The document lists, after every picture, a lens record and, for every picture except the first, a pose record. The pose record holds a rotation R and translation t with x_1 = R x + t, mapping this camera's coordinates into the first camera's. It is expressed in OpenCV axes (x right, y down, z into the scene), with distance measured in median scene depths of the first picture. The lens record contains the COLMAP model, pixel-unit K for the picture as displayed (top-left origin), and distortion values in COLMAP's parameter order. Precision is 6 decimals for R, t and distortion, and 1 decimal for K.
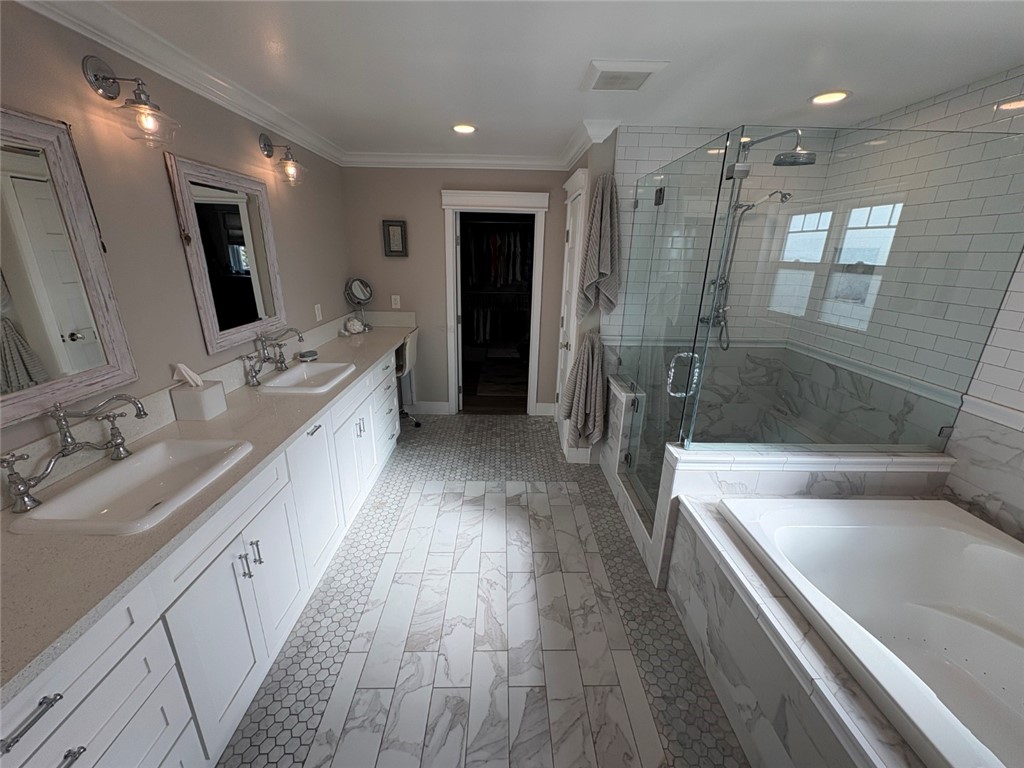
lens RADIAL K [[409.8, 0, 512.2], [0, 409.8, 380.7], [0, 0, 1]] dist [-0.000289, -0.000098]
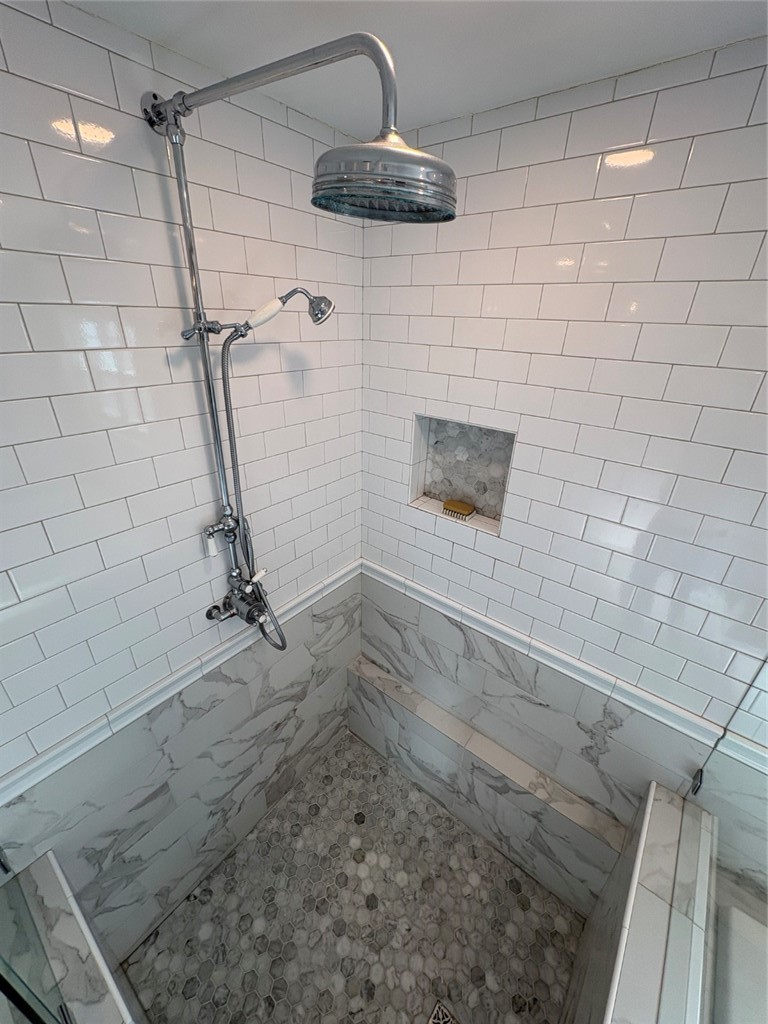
lens RADIAL K [[409.8, 0, 385.2], [0, 409.8, 512.2], [0, 0, 1]] dist [-0.000289, -0.000098]
pose [[0.633587, -0.338423, 0.695728, 0.443126], [0.220785, 0.940951, 0.256642, -0.417421], [-0.741499, -0.008999, 0.670893, 0.822927]]
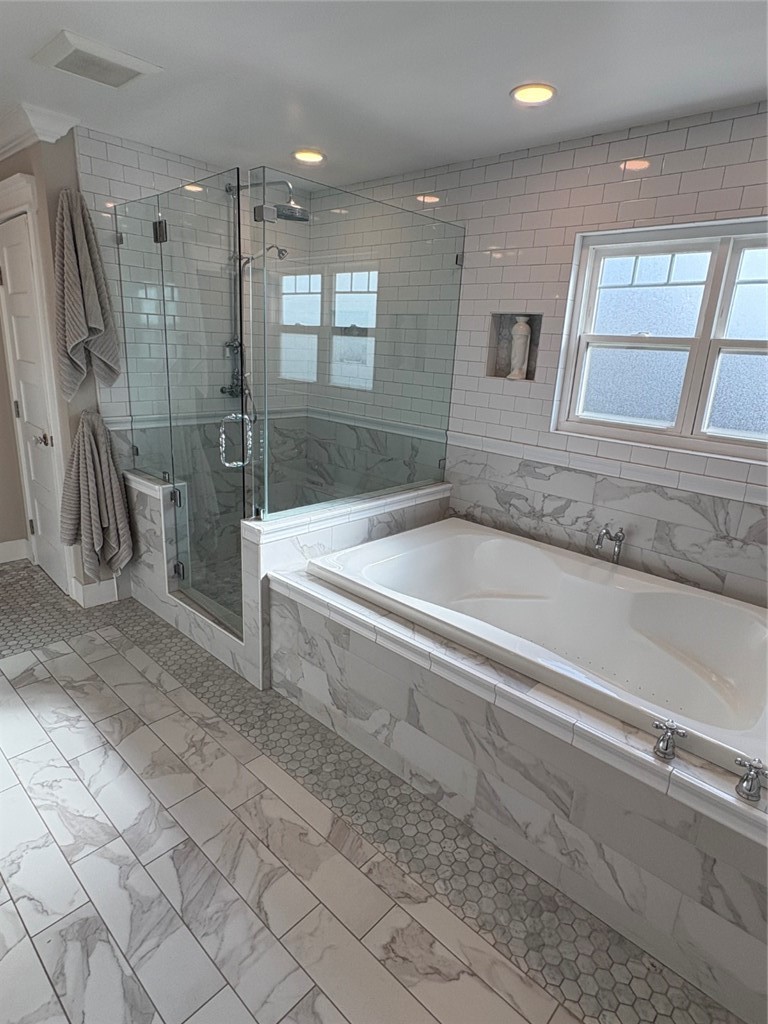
lens RADIAL K [[569.2, 0, 388.5], [0, 569.2, 501.9], [0, 0, 1]] dist [-0.000379, 0.004121]
pose [[0.693942, -0.181644, 0.696743, -0.210072], [0.184654, 0.980190, 0.071628, 0.075054], [-0.695951, 0.078951, 0.713736, -0.068895]]
